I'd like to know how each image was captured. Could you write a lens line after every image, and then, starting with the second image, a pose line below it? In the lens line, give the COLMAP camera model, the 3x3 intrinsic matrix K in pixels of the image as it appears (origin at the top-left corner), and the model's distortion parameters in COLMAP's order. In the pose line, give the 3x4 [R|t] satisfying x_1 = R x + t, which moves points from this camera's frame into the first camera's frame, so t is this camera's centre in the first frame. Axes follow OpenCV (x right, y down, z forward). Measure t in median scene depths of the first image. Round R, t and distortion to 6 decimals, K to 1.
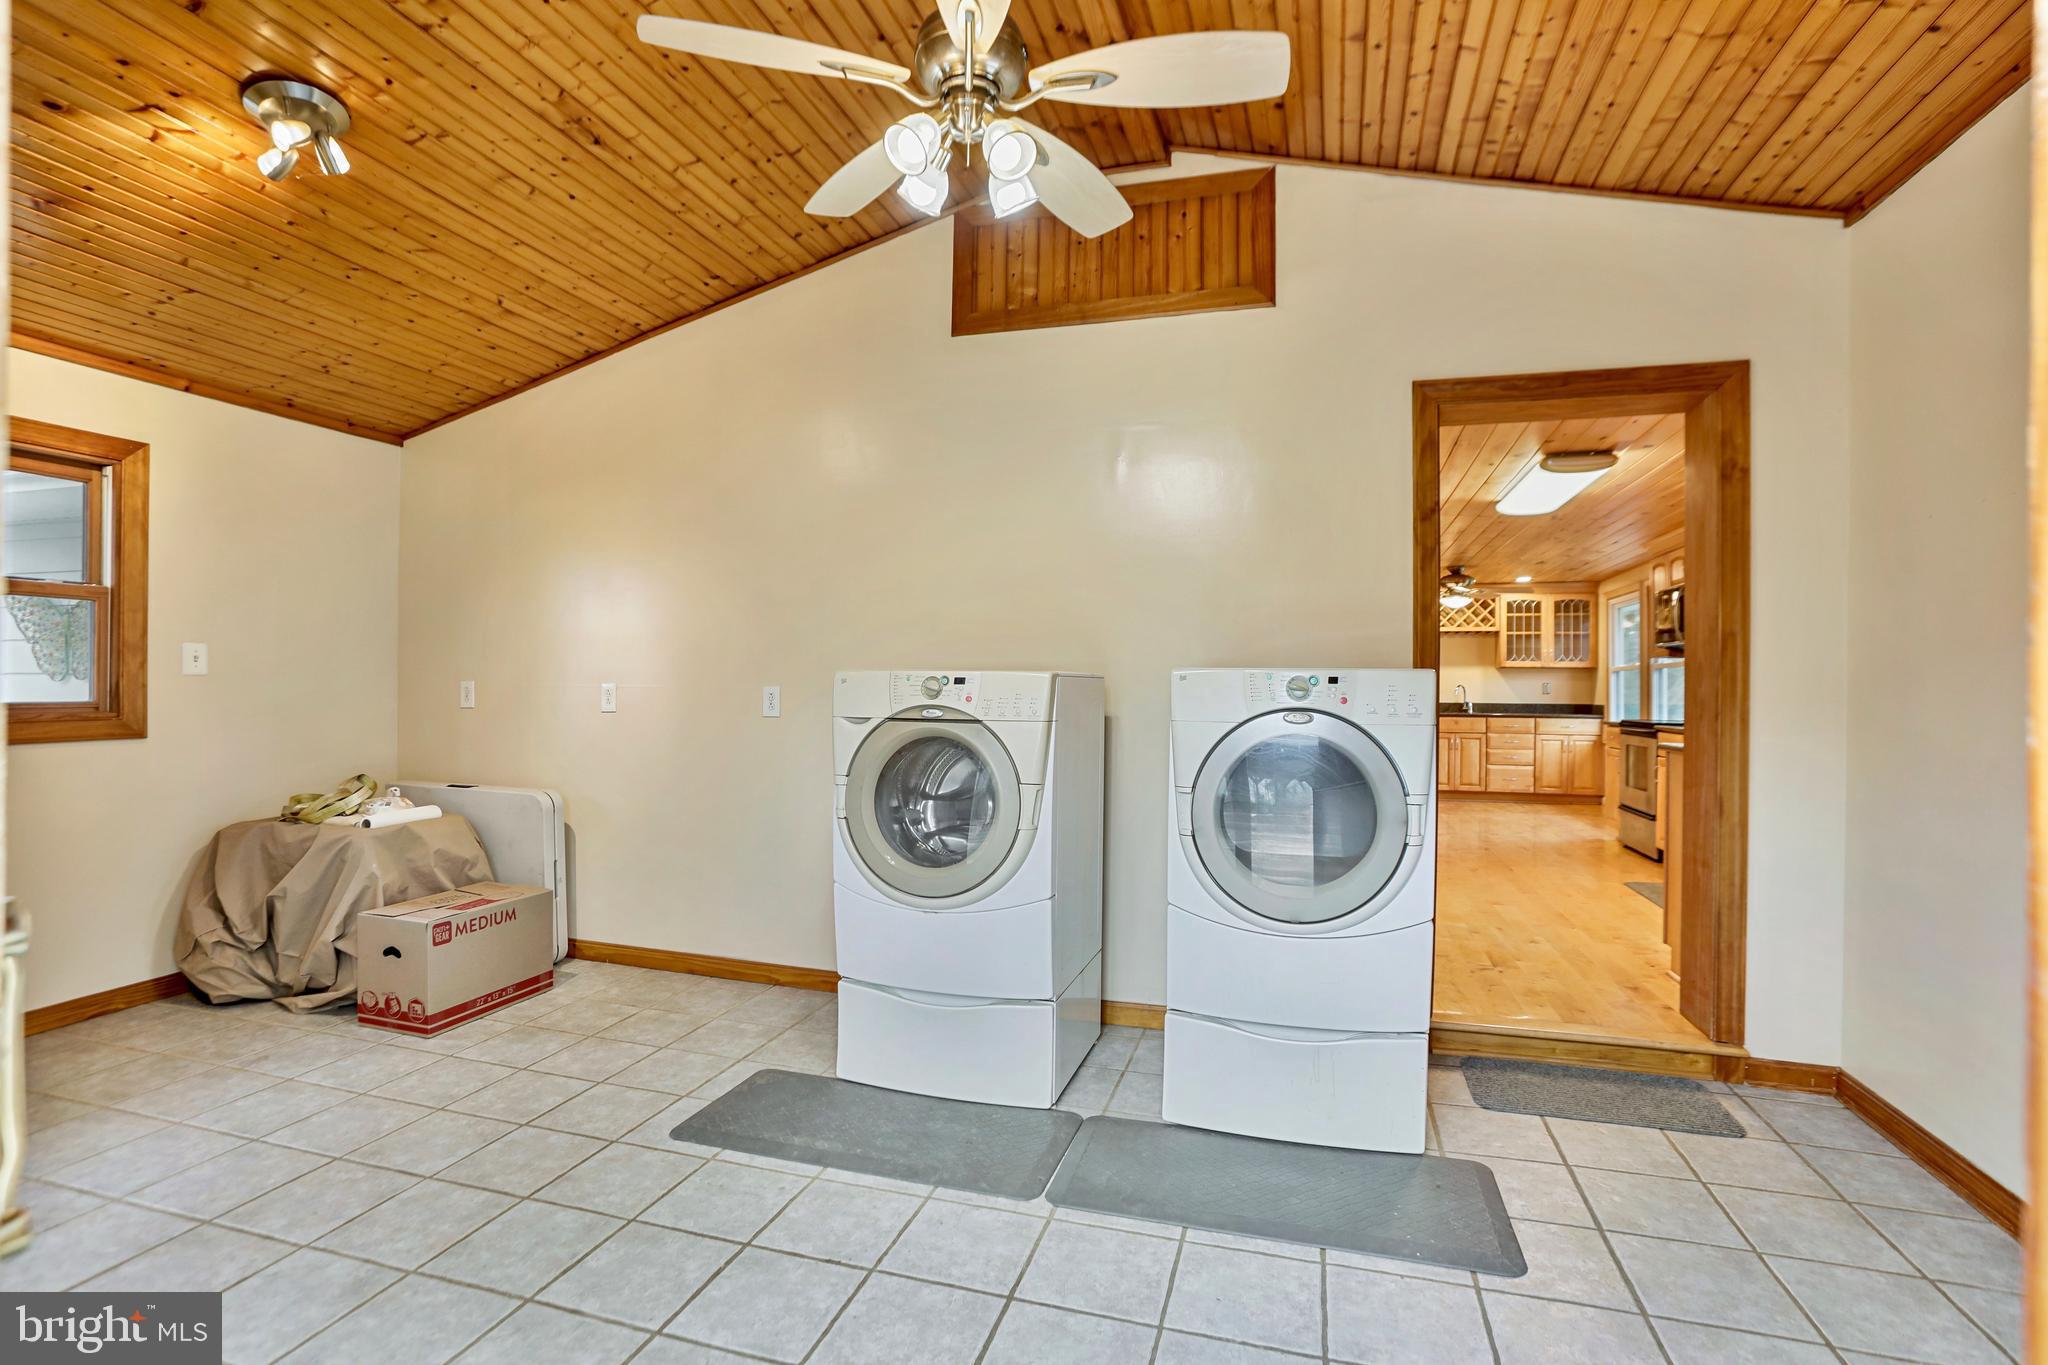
lens RADIAL K [[936.8, 0, 1017.0], [0, 936.8, 691.4], [0, 0, 1]] dist [-0.056693, 0.014786]
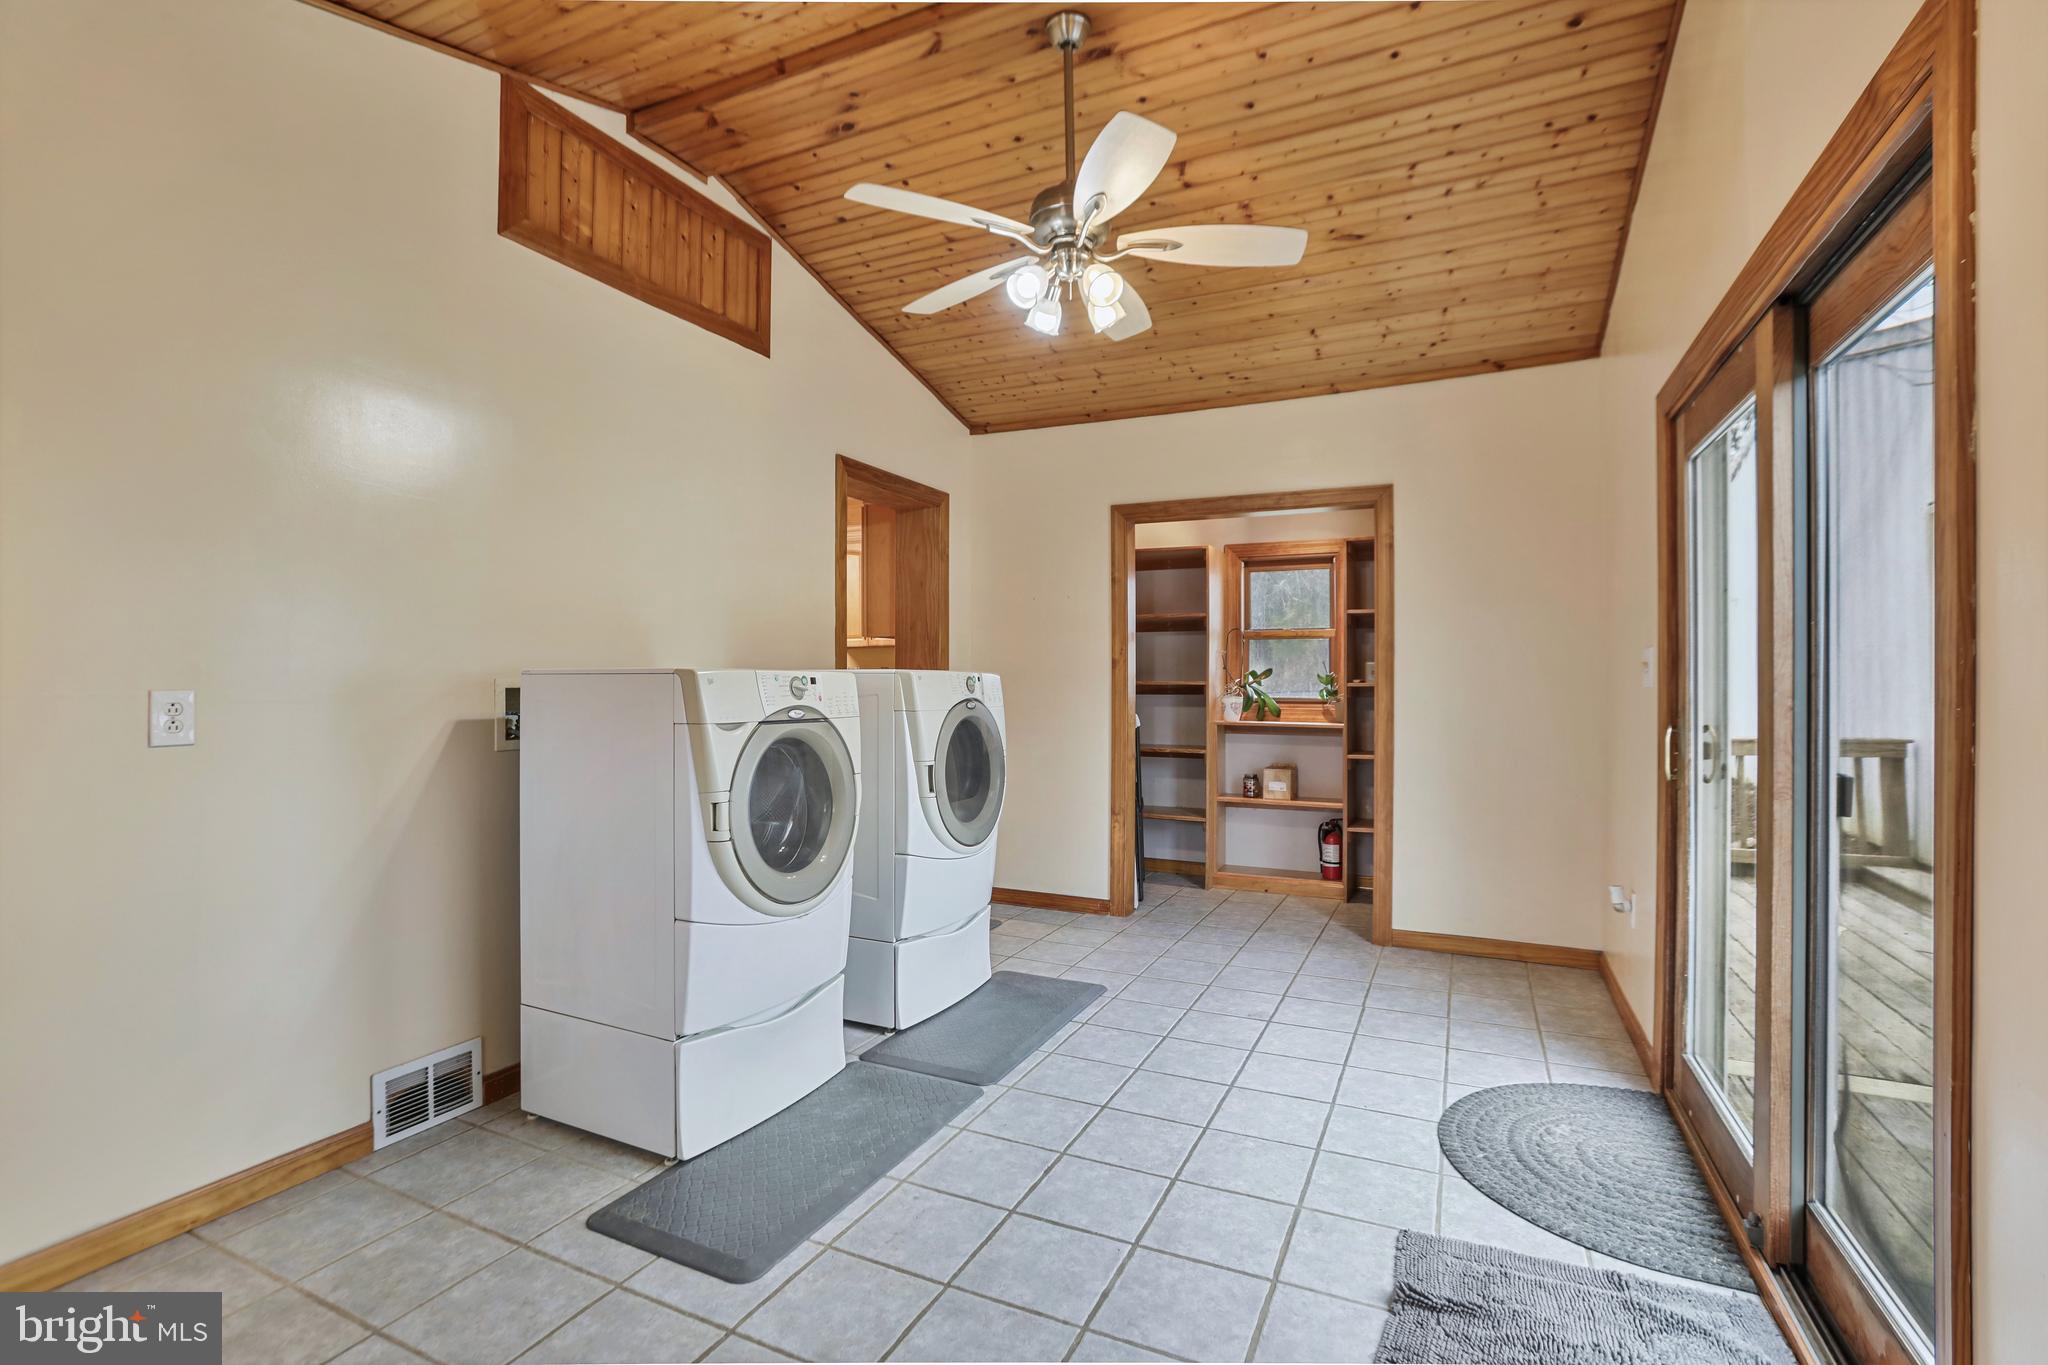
lens RADIAL K [[936.8, 0, 1011.9], [0, 936.8, 677.8], [0, 0, 1]] dist [-0.056693, 0.014786]
pose [[0.166016, -0.003177, 0.986118, -0.935084], [0.004048, 0.999989, 0.002540, -0.014802], [-0.986115, 0.003570, 0.166027, 0.566331]]
